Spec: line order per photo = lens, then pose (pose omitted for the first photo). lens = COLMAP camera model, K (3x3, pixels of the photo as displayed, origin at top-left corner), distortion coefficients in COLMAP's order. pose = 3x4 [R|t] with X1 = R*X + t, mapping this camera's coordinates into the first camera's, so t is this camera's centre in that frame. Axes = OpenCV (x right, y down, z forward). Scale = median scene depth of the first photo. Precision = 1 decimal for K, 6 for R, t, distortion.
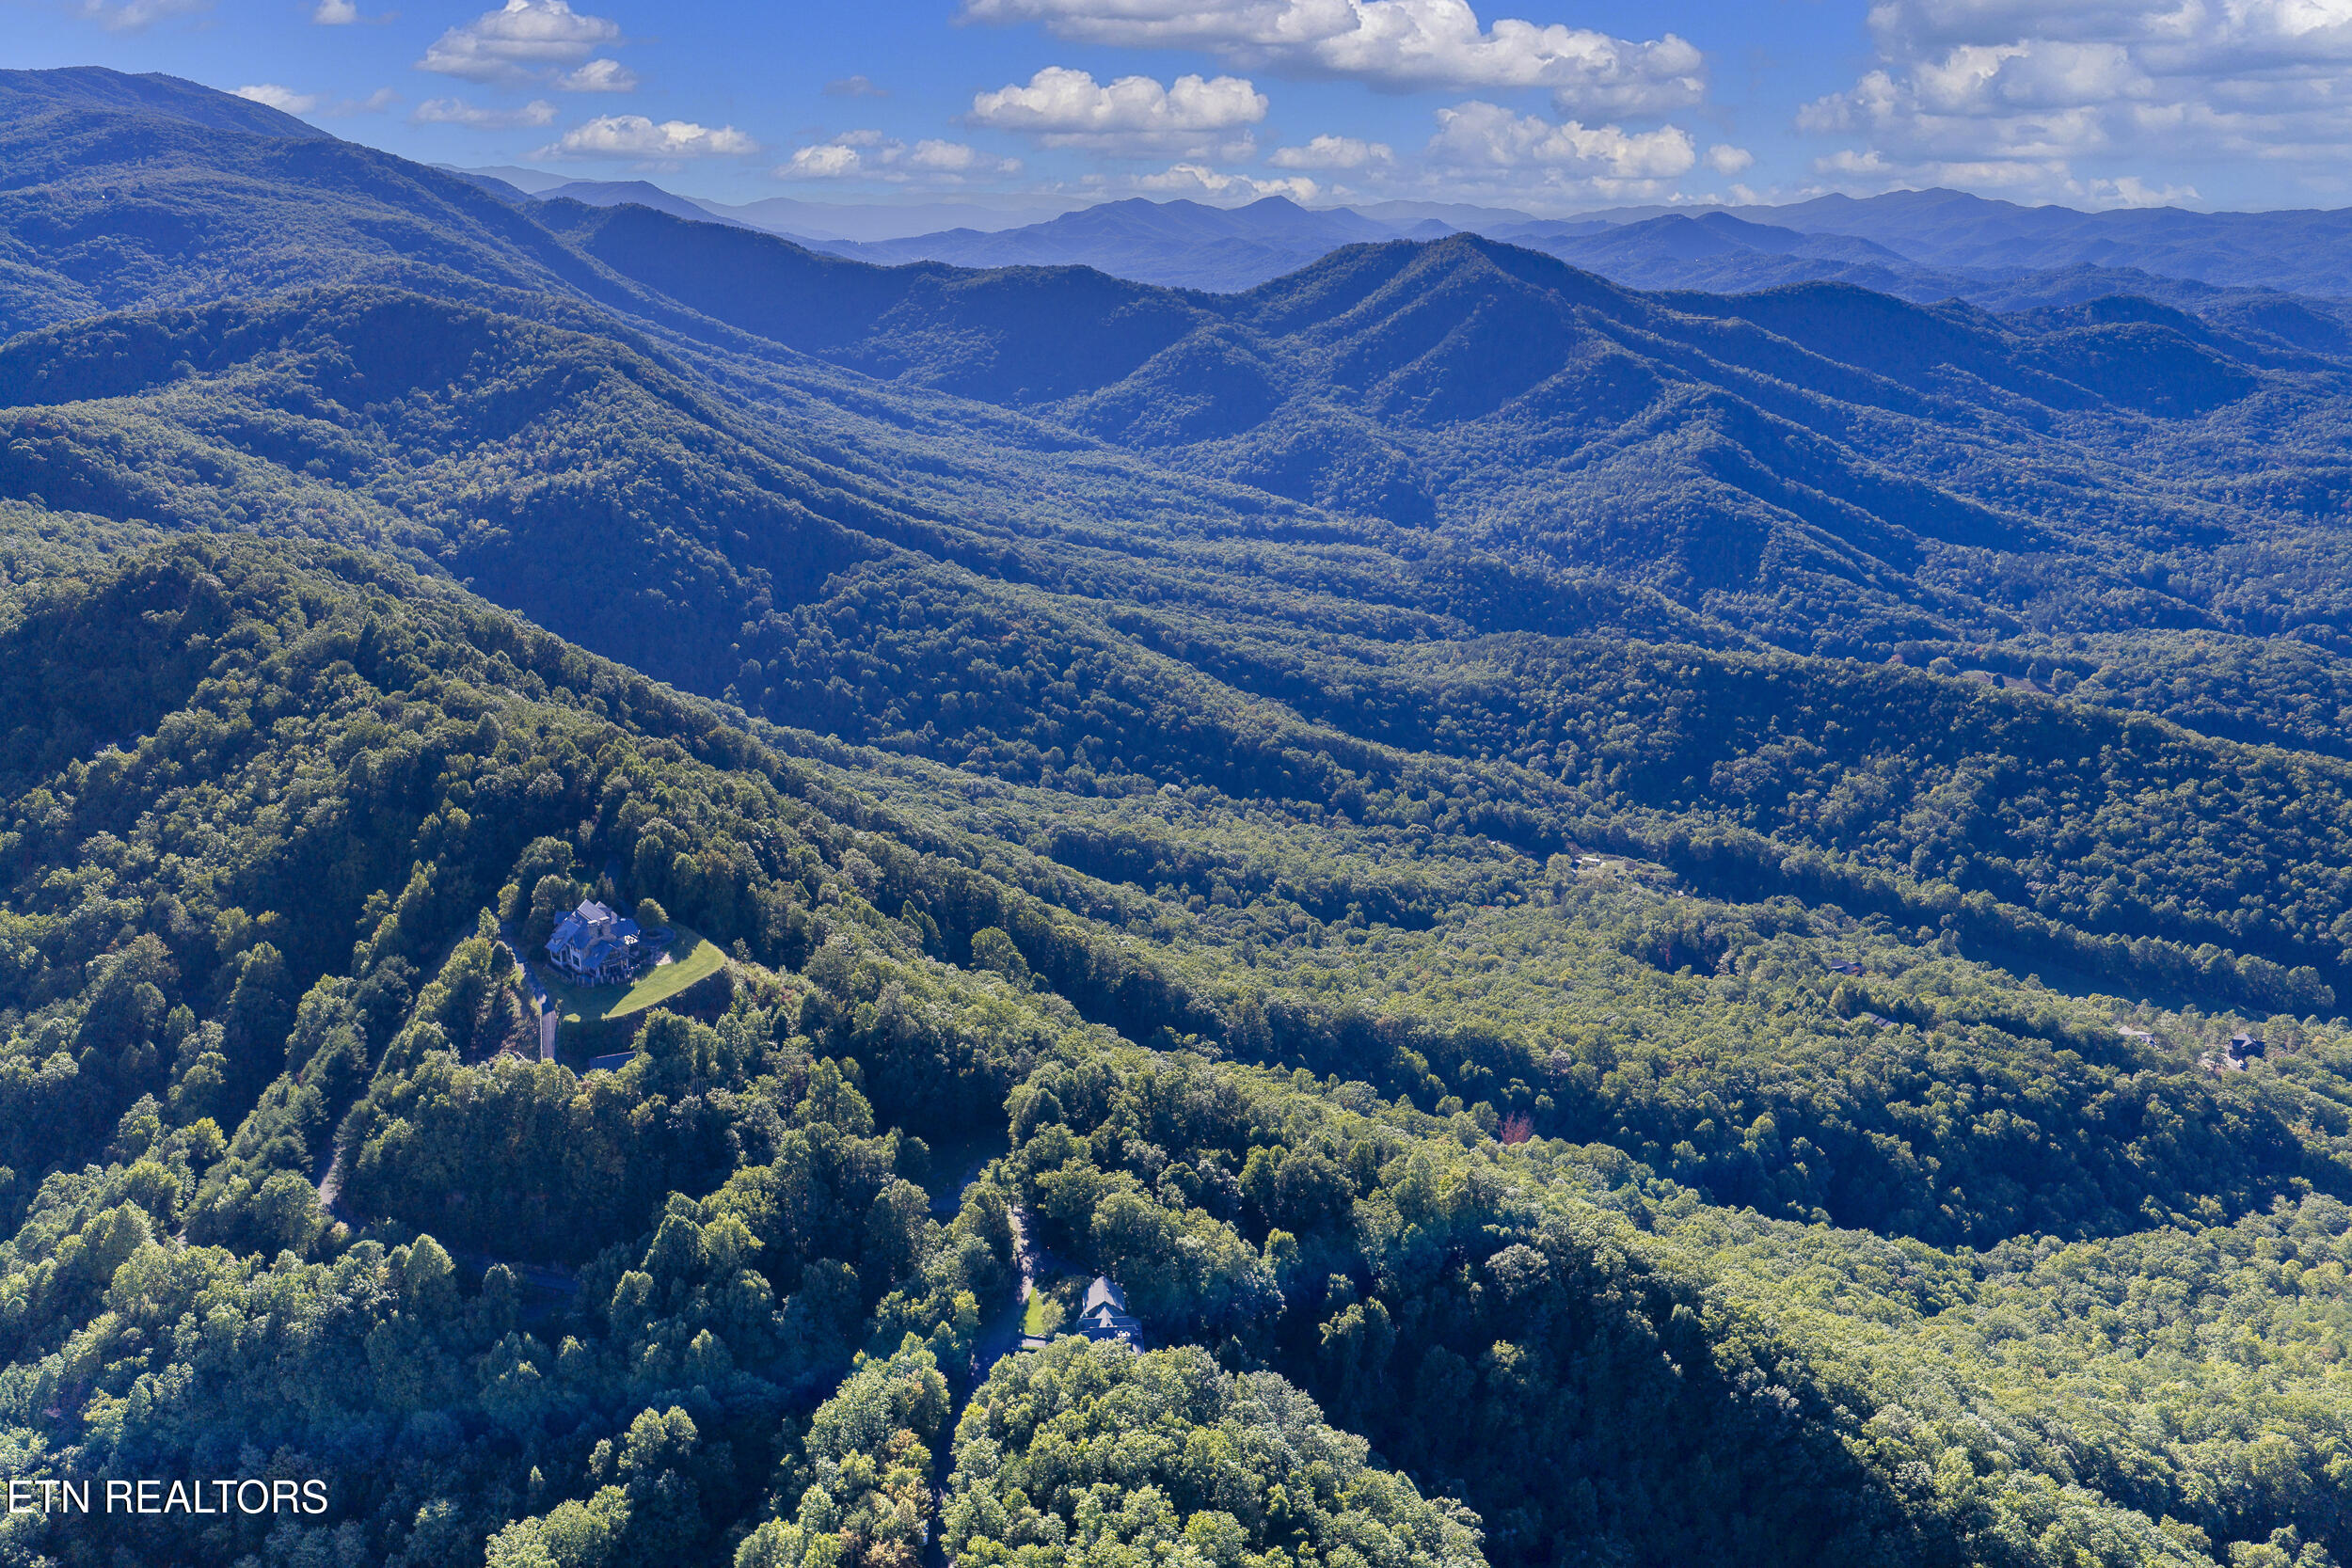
lens RADIAL K [[1941.0, 0, 1179.9], [0, 1941.0, 775.9], [0, 0, 1]] dist [0.022778, -0.038231]
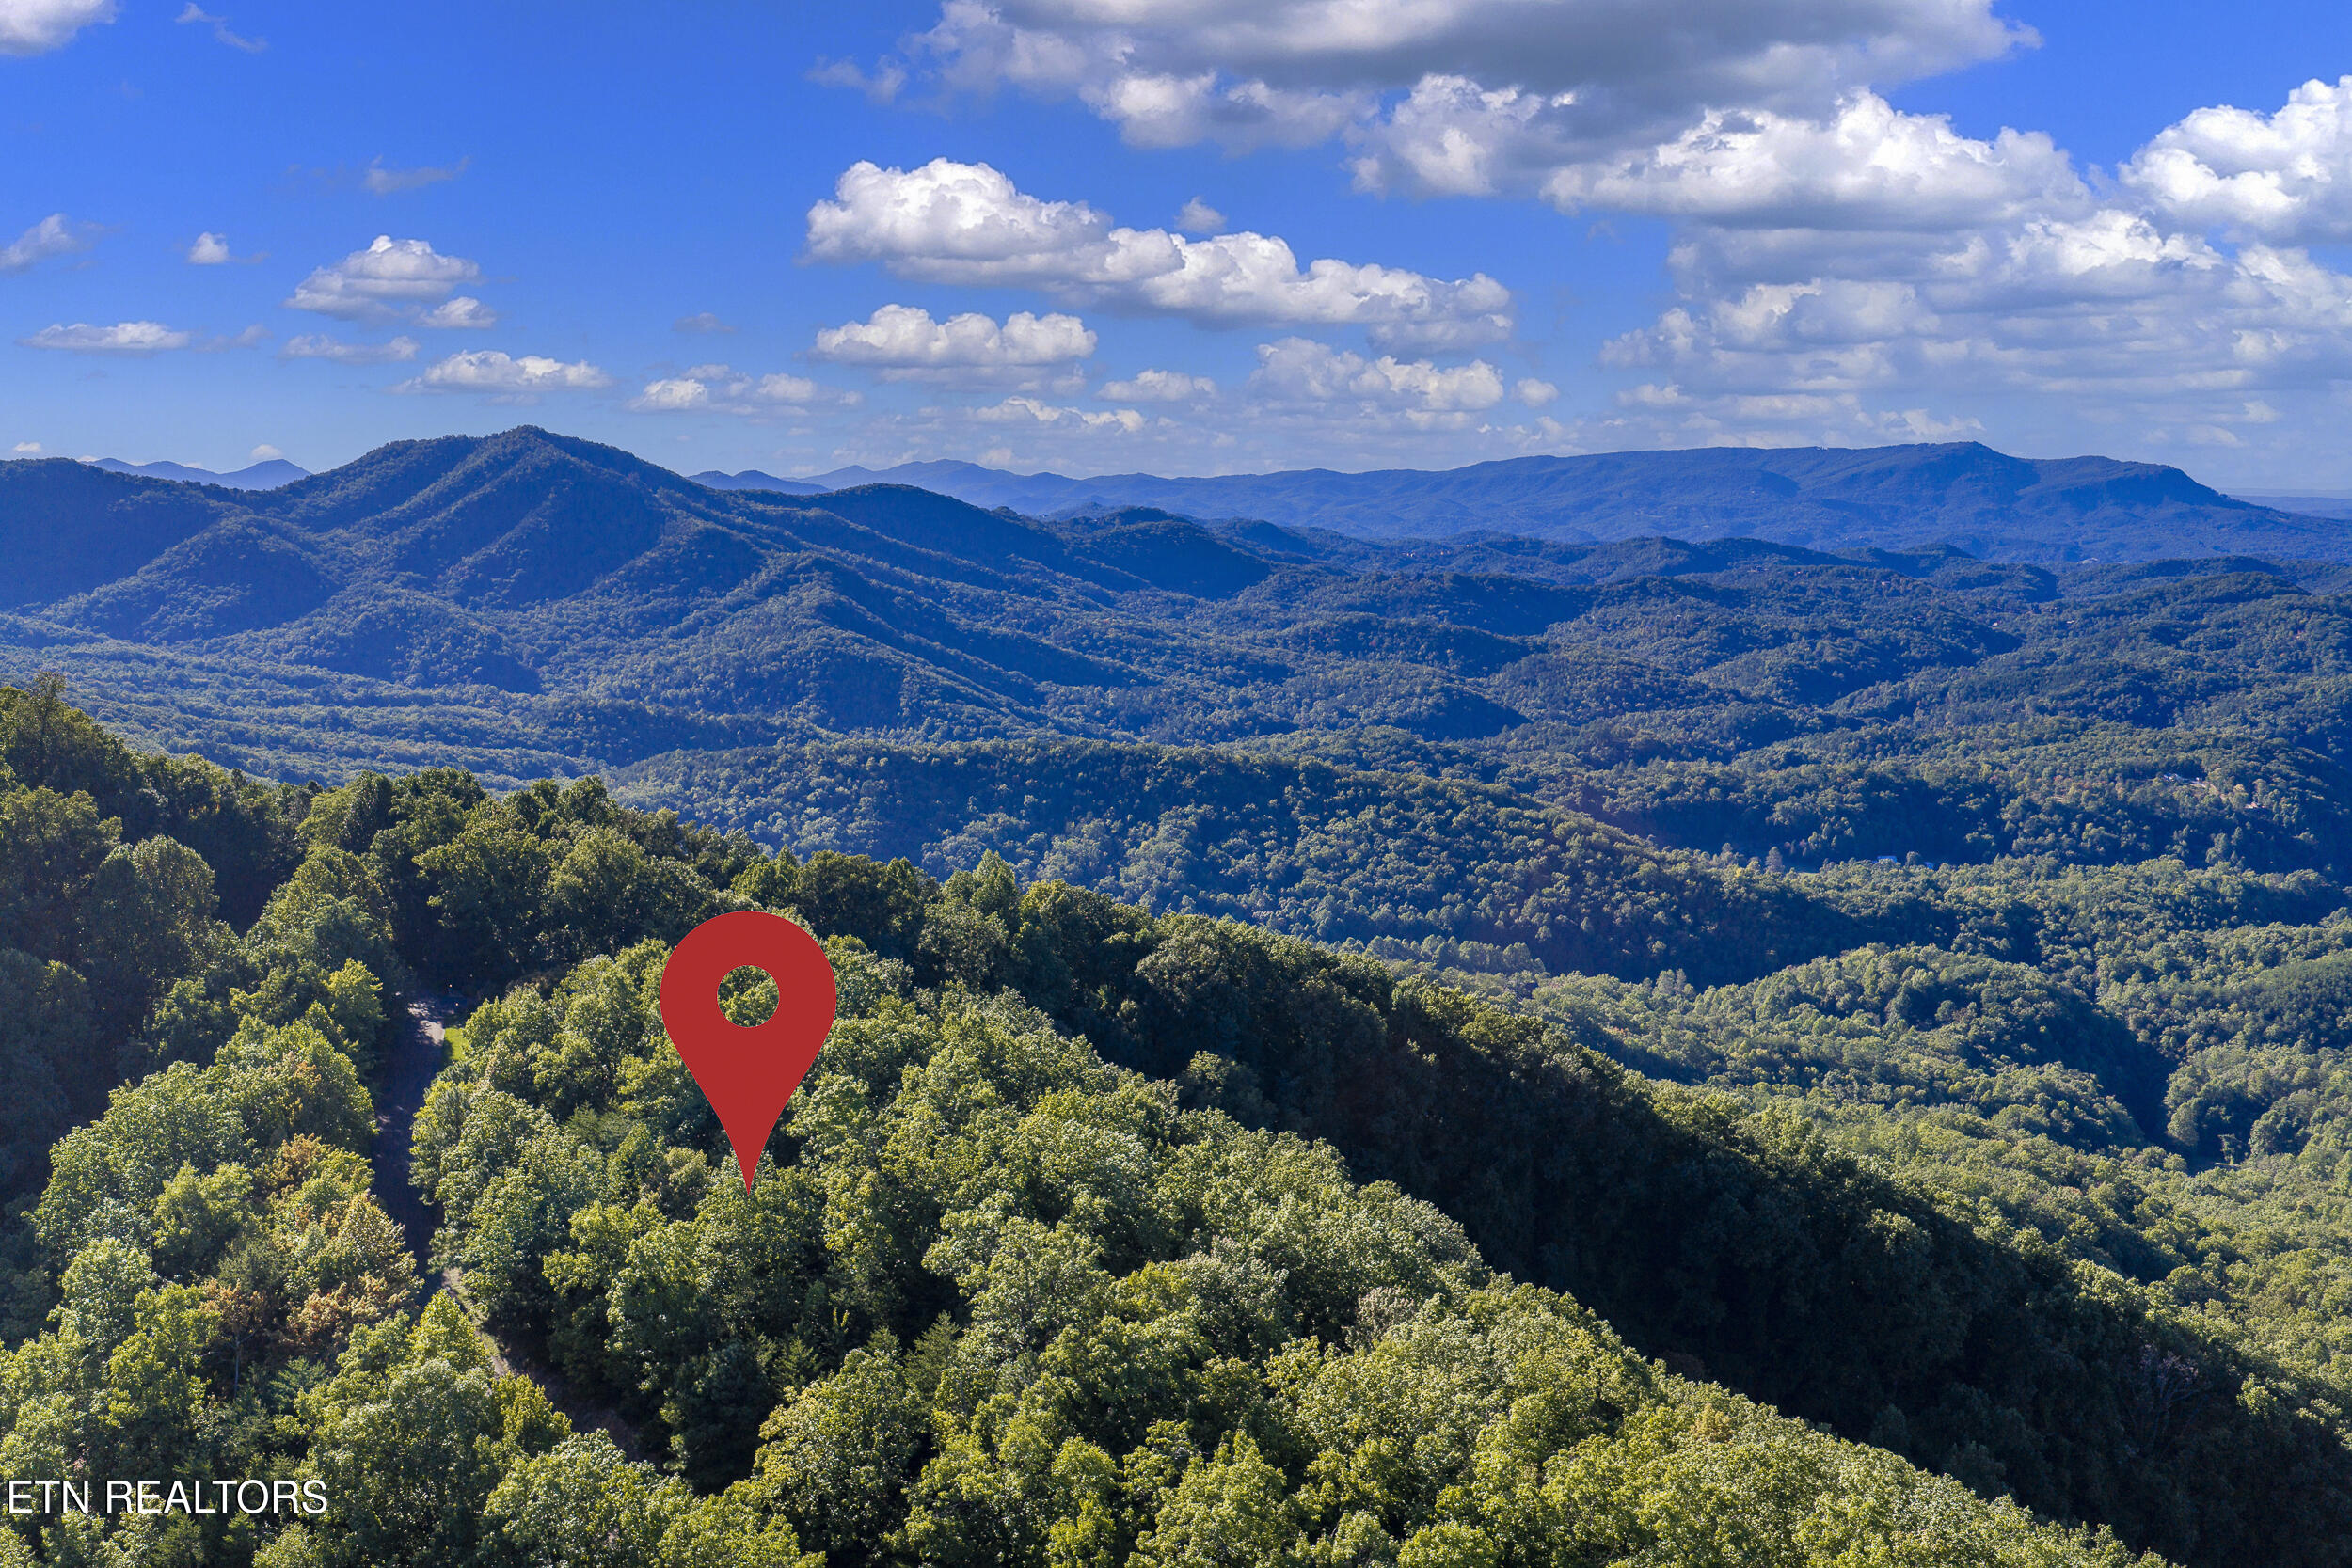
lens RADIAL K [[1941.0, 0, 1174.5], [0, 1941.0, 783.0], [0, 0, 1]] dist [0.022778, -0.038231]
pose [[0.887729, -0.072235, 0.454664, -0.037672], [0.134078, 0.985367, -0.105237, 0.077970], [-0.440409, 0.154382, 0.884424, 0.121373]]
